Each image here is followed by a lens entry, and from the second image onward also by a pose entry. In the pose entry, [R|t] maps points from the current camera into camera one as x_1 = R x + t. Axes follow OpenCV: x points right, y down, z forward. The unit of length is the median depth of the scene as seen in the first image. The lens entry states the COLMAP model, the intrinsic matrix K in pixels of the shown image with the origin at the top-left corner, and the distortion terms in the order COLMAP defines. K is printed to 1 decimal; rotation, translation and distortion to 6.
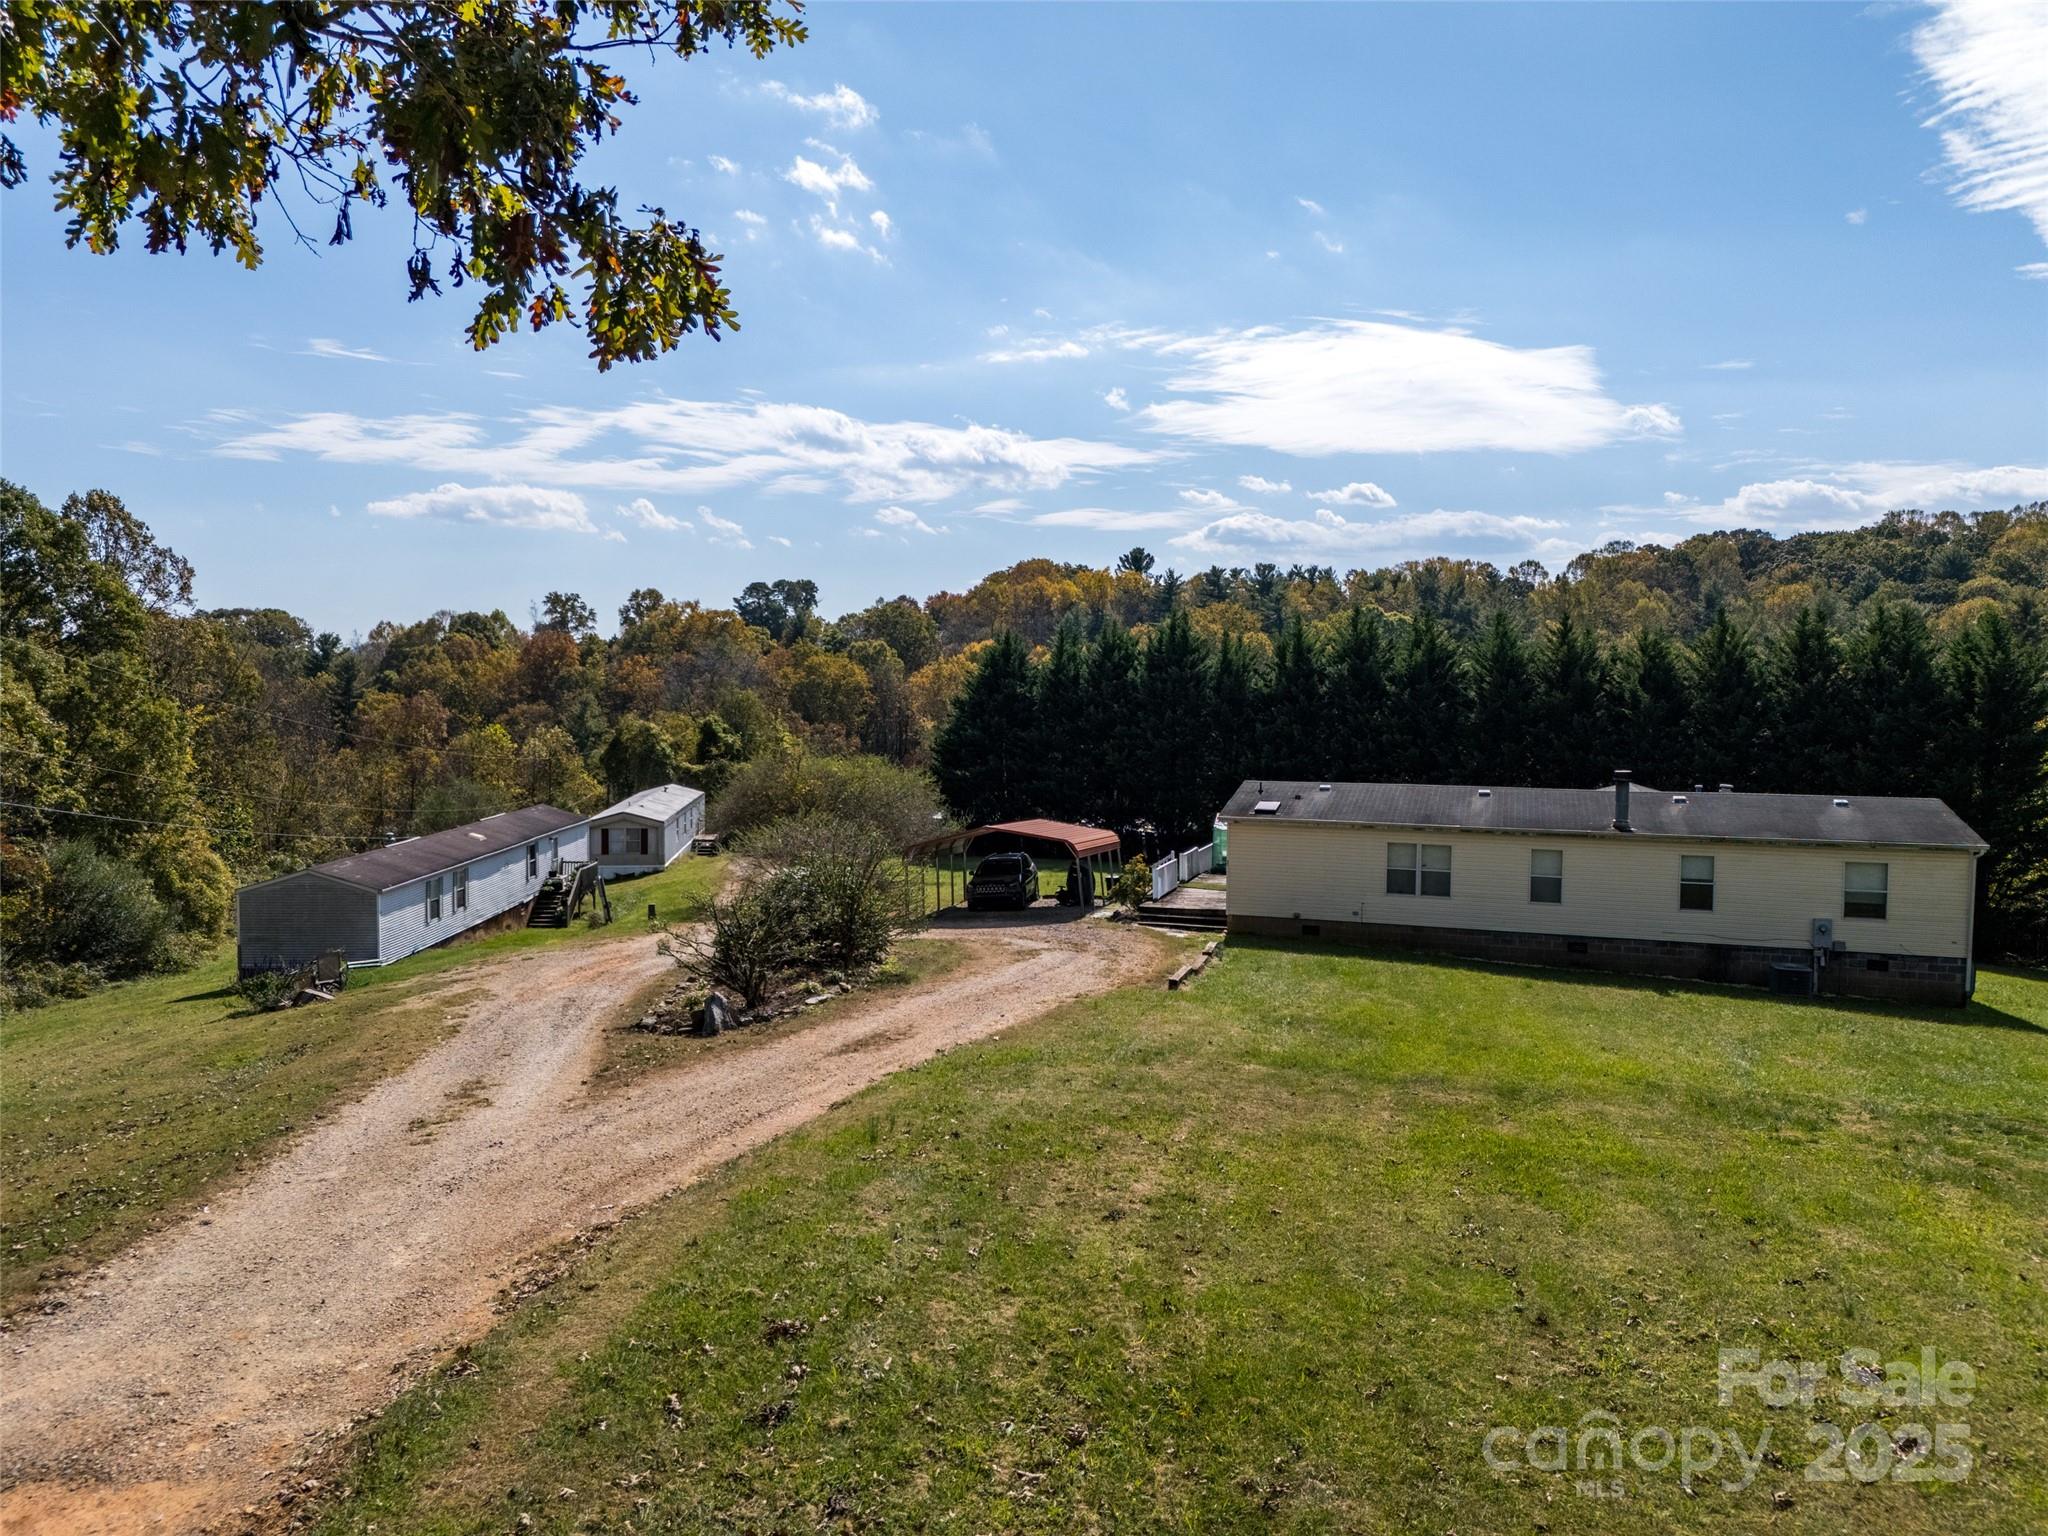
lens RADIAL K [[1494.8, 0, 1024.0], [0, 1494.8, 768.0], [0, 0, 1]] dist [0.007391, 0.000173]
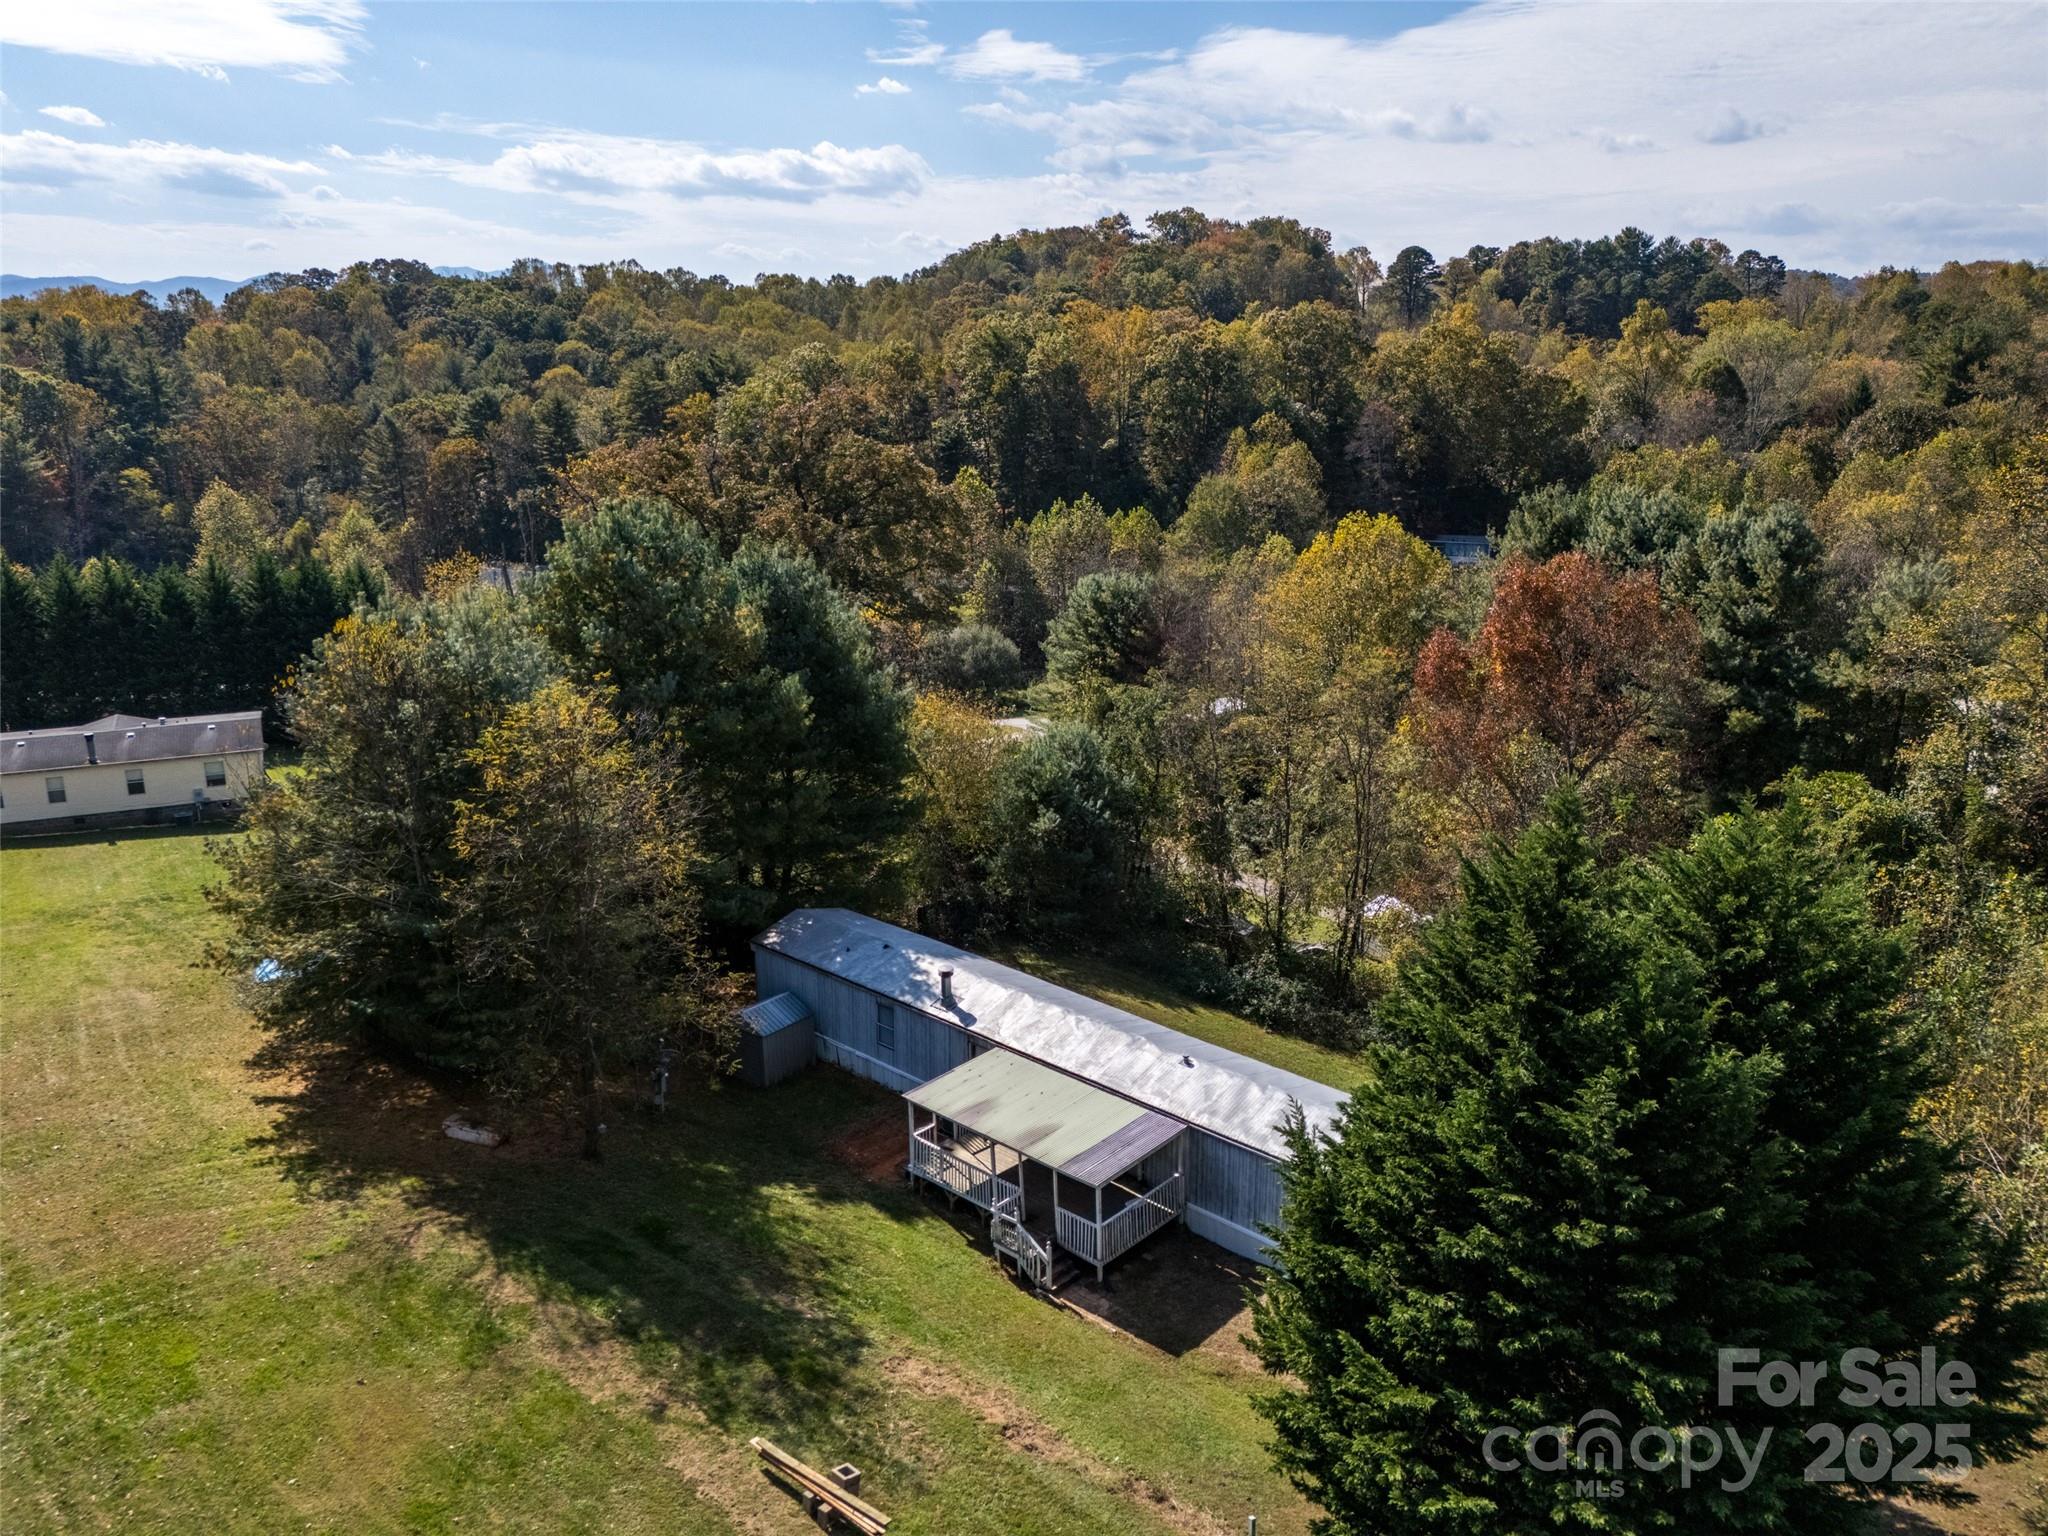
lens RADIAL K [[1494.8, 0, 1024.0], [0, 1494.8, 768.0], [0, 0, 1]] dist [0.007391, 0.000173]
pose [[0.706236, -0.187899, 0.682587, -0.013821], [0.038123, 0.972832, 0.228353, -0.049653], [-0.706949, -0.135249, 0.694212, -0.178120]]
